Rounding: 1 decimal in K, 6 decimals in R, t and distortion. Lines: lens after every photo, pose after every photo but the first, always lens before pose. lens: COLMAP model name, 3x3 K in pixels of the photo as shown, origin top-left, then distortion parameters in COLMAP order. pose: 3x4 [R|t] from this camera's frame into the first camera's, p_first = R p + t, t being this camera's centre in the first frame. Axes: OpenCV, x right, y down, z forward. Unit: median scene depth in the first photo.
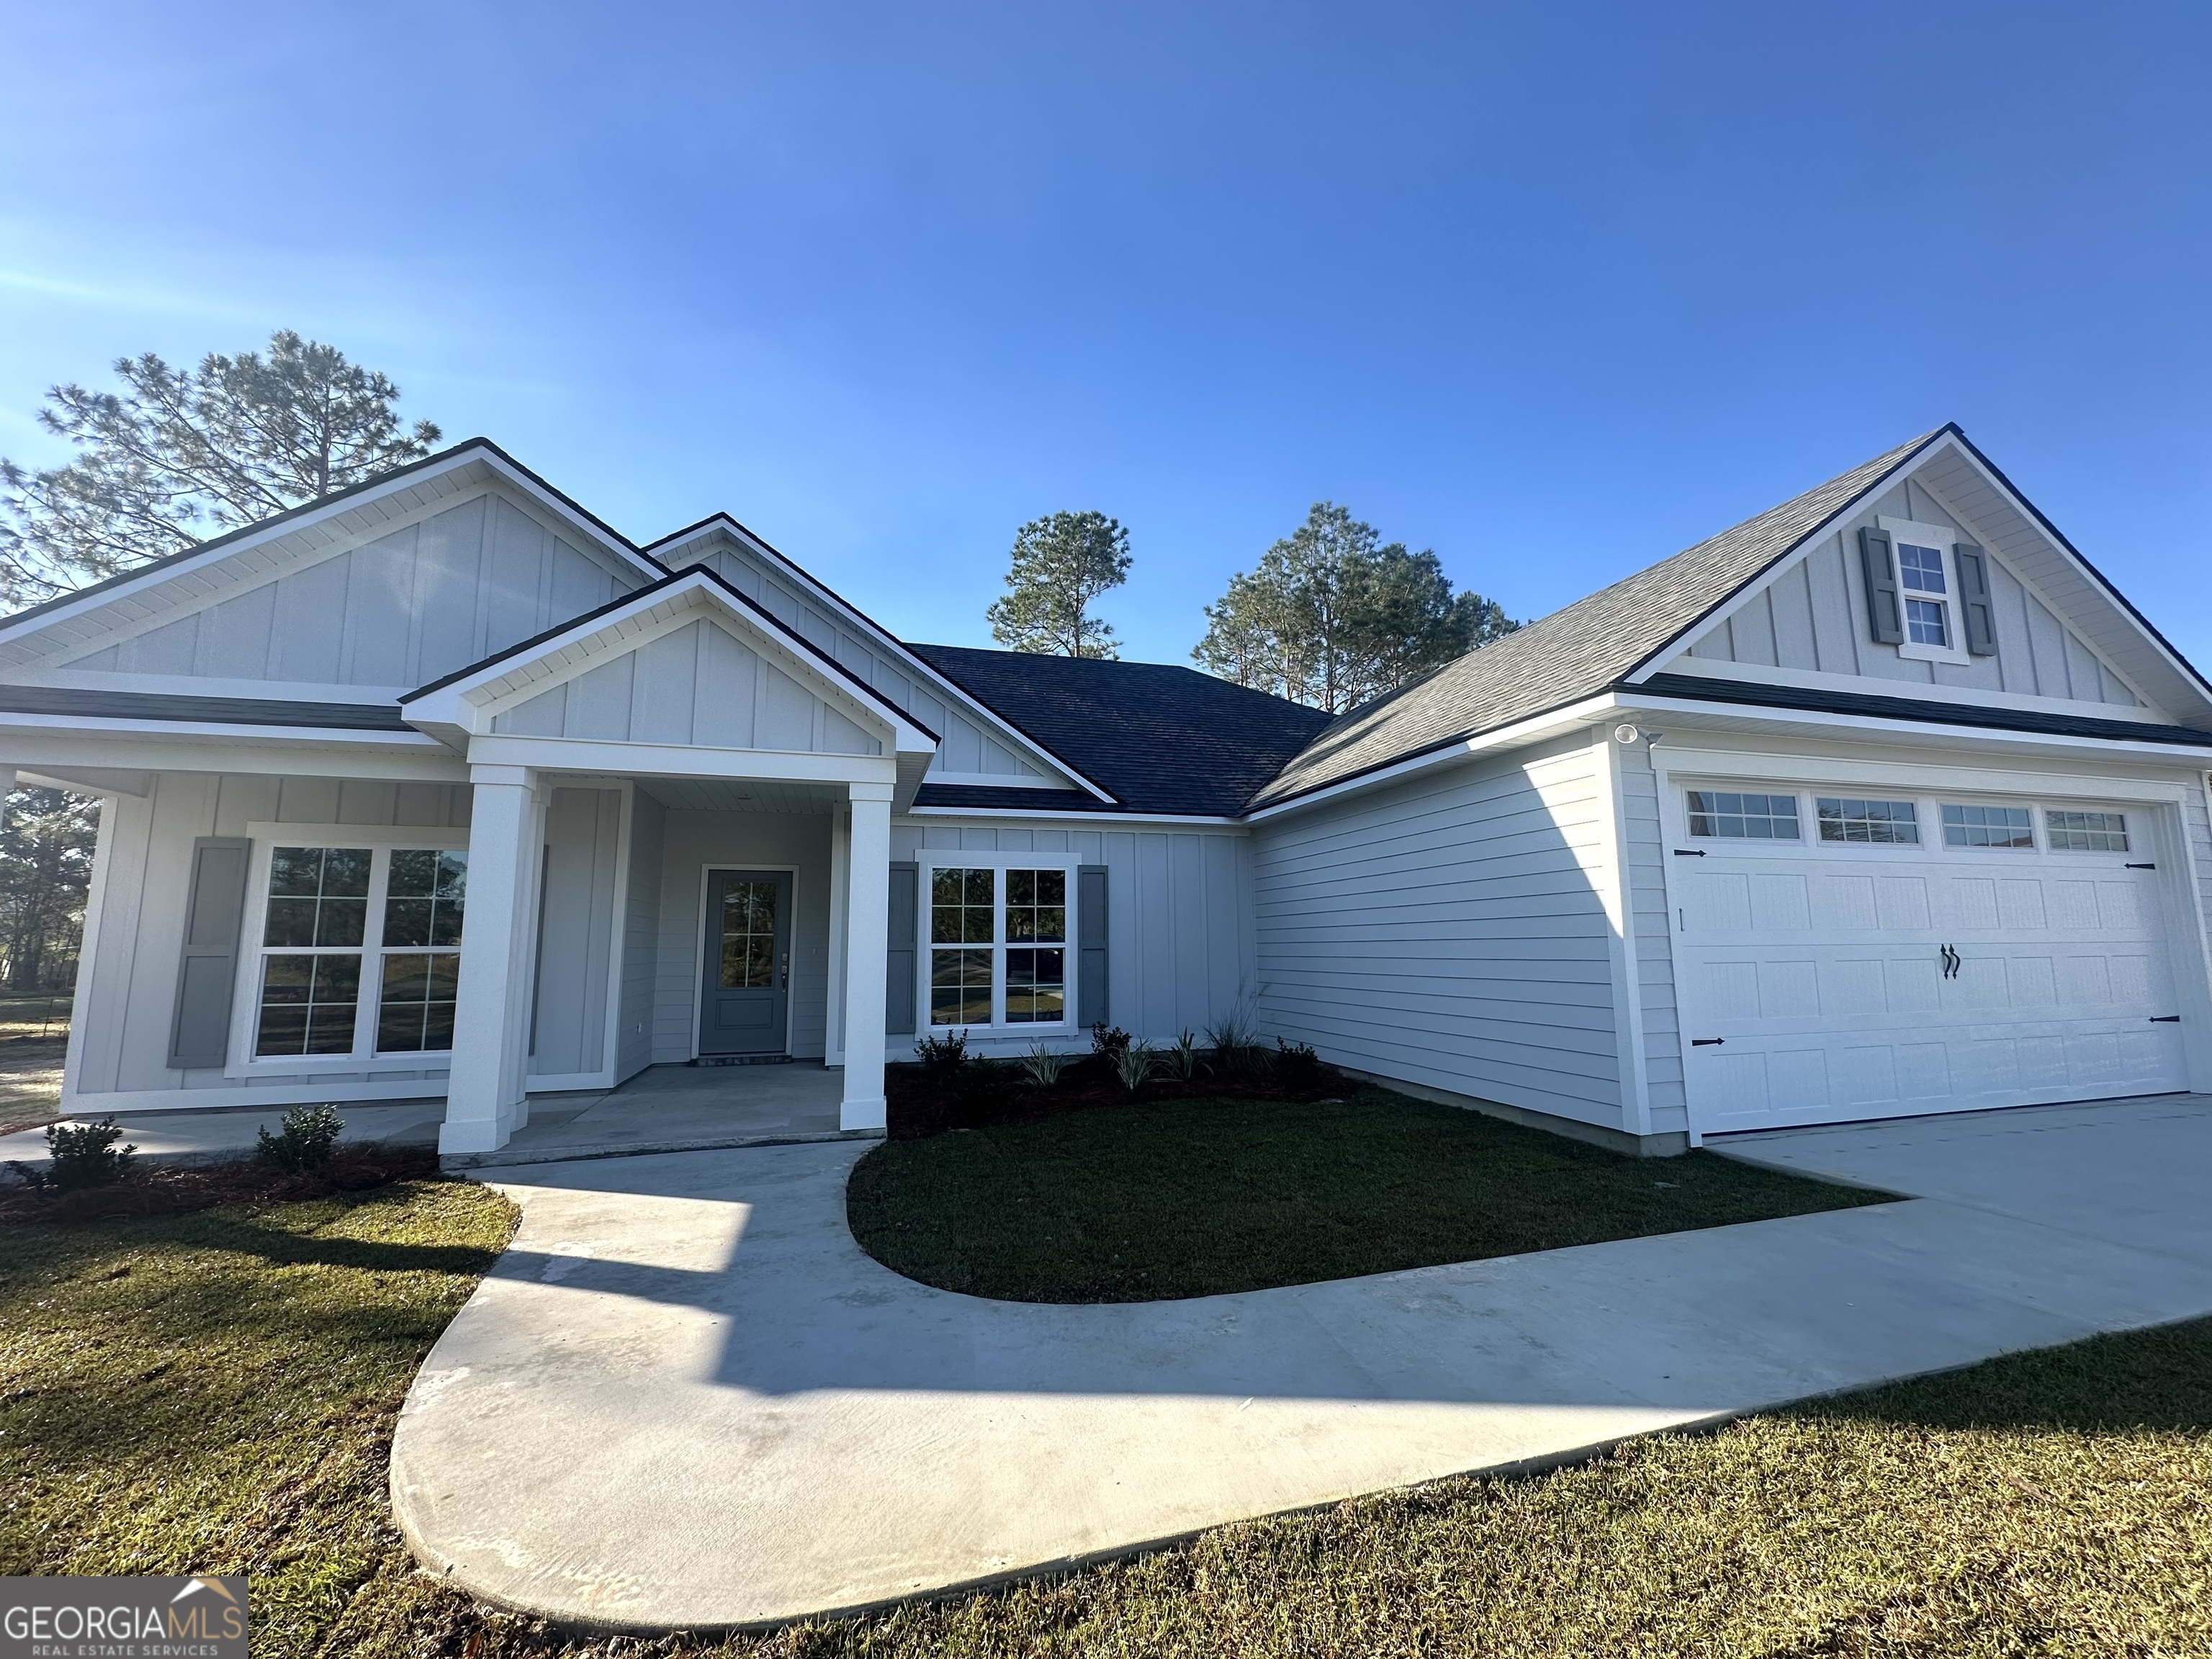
lens RADIAL K [[882.5, 0, 1106.0], [0, 882.5, 829.5], [0, 0, 1]] dist [-0.001390, 0.000009]
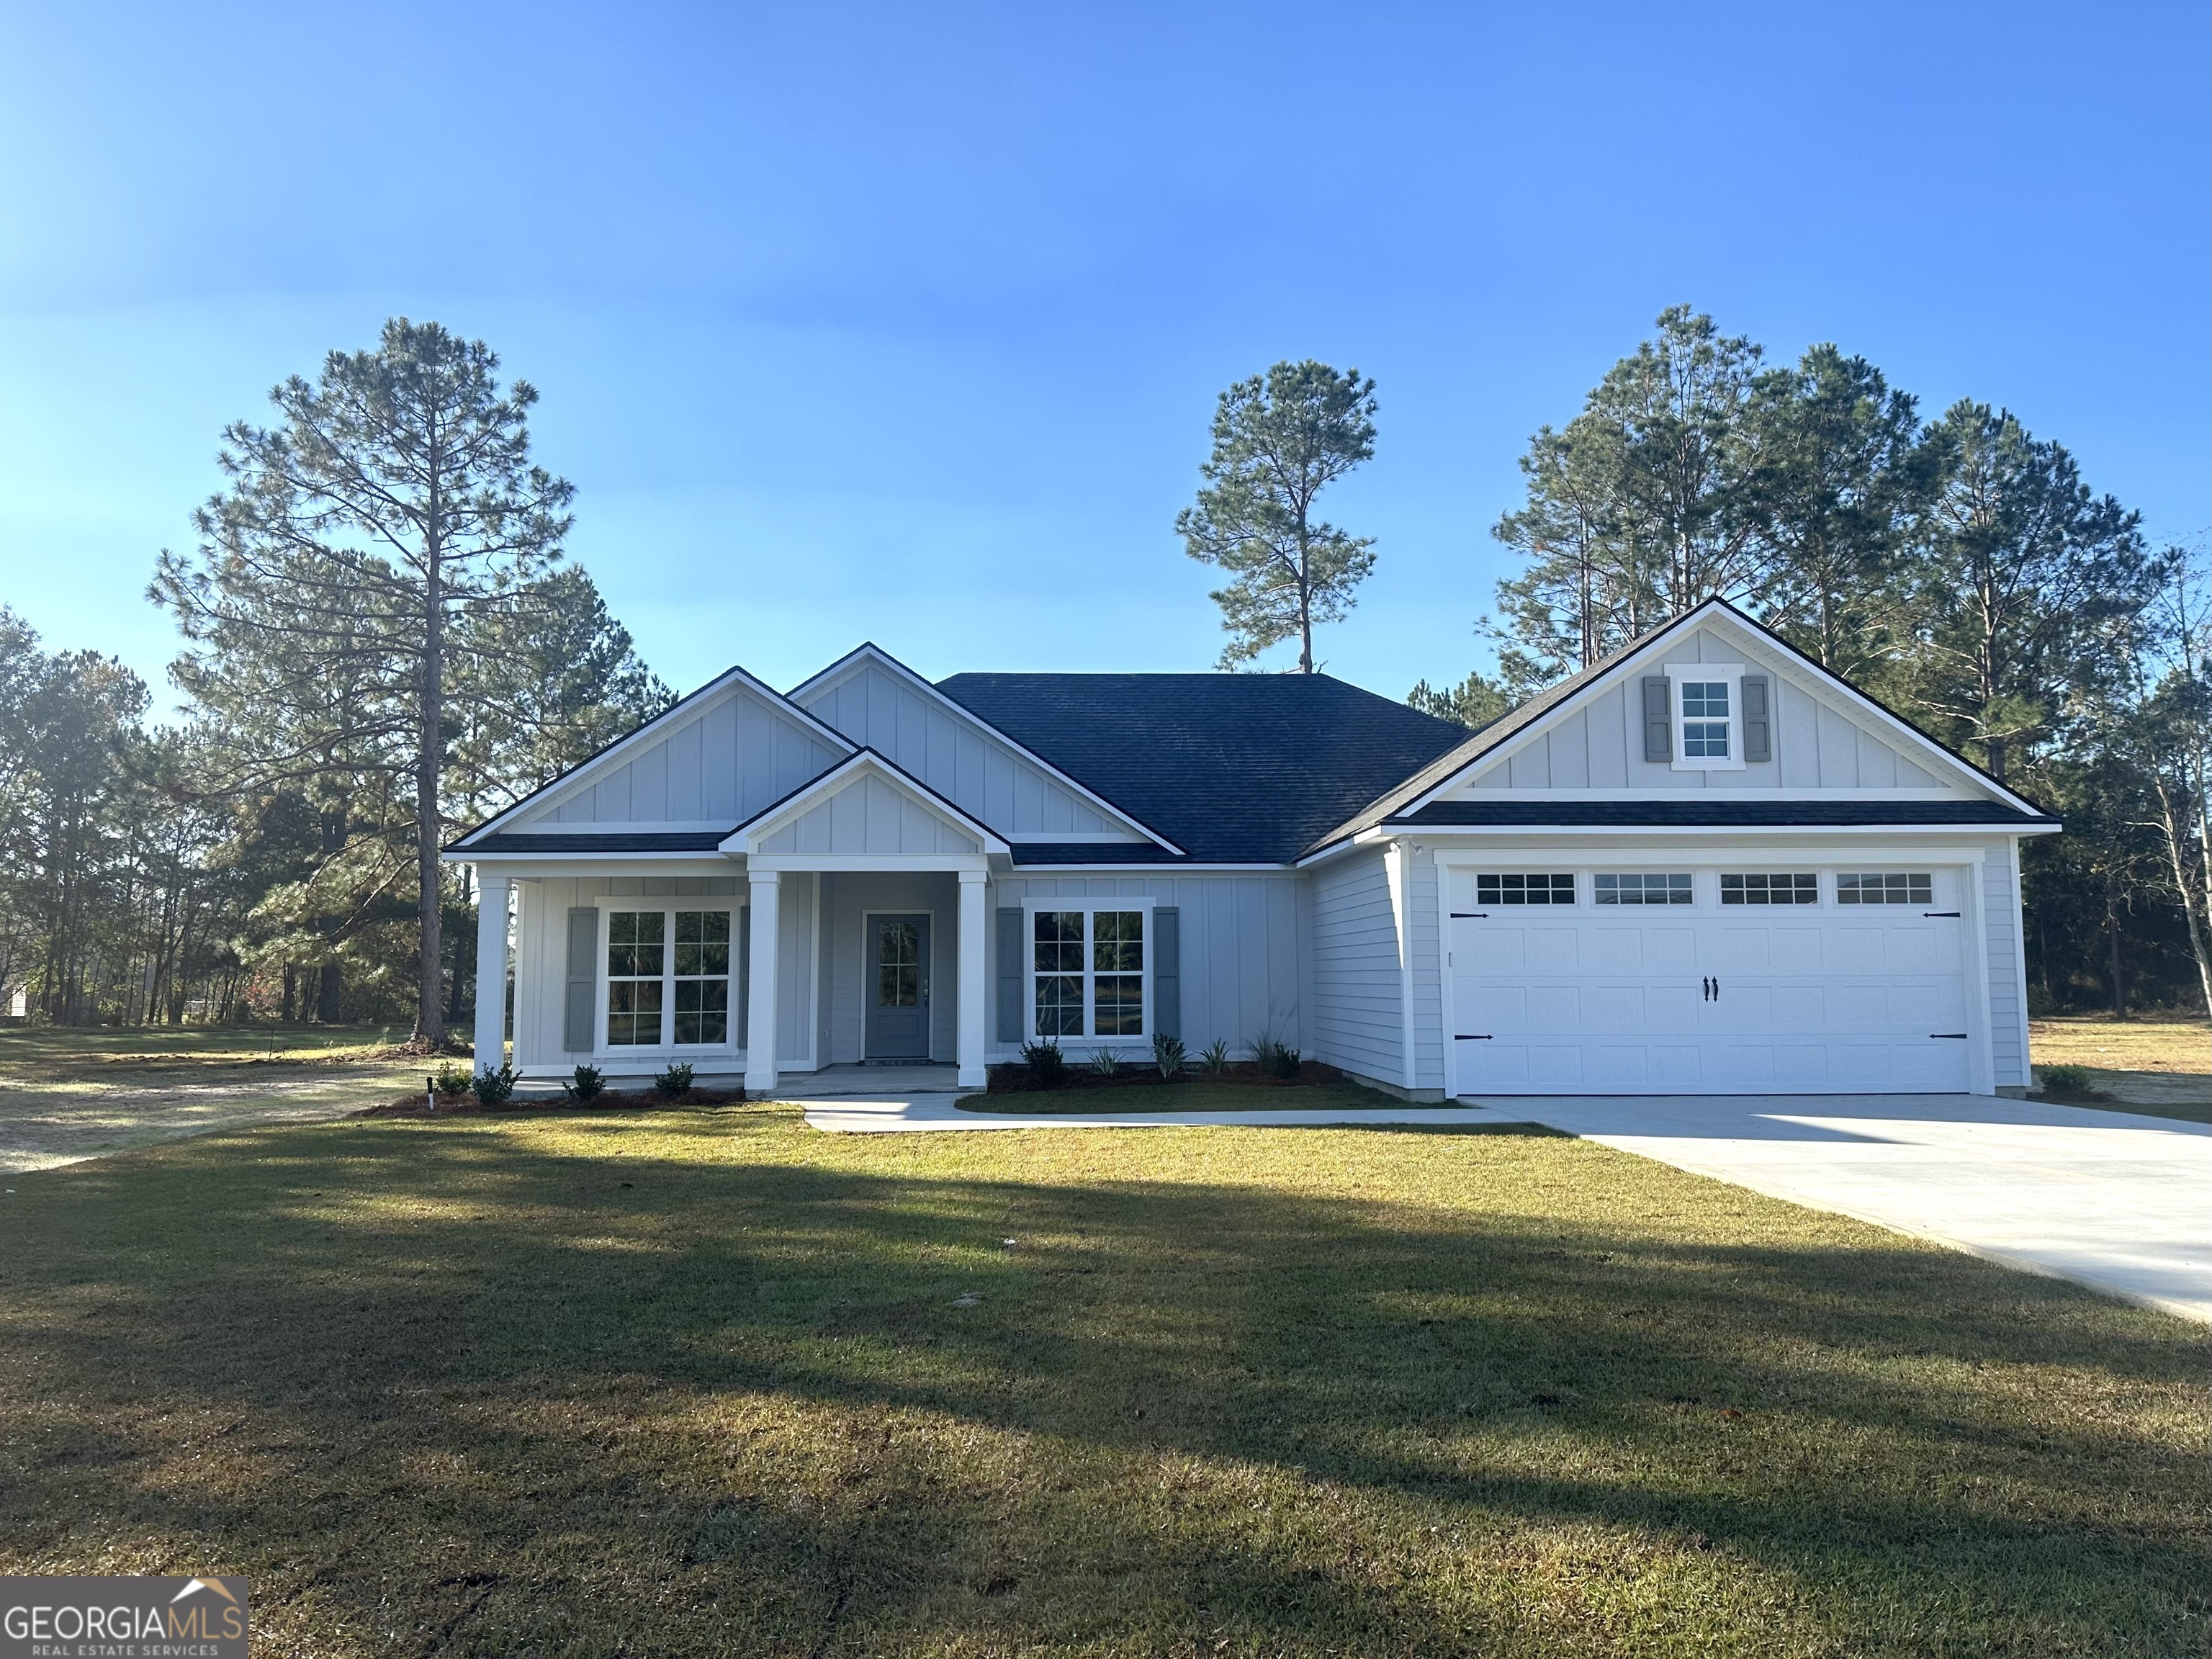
lens RADIAL K [[1538.4, 0, 1106.0], [0, 1538.4, 829.5], [0, 0, 1]] dist [0.140512, -0.223312]
pose [[0.971864, -0.020828, -0.234619, 0.419534], [0.030043, 0.998908, 0.035771, -0.149350], [0.233618, -0.041813, 0.971429, -1.103907]]
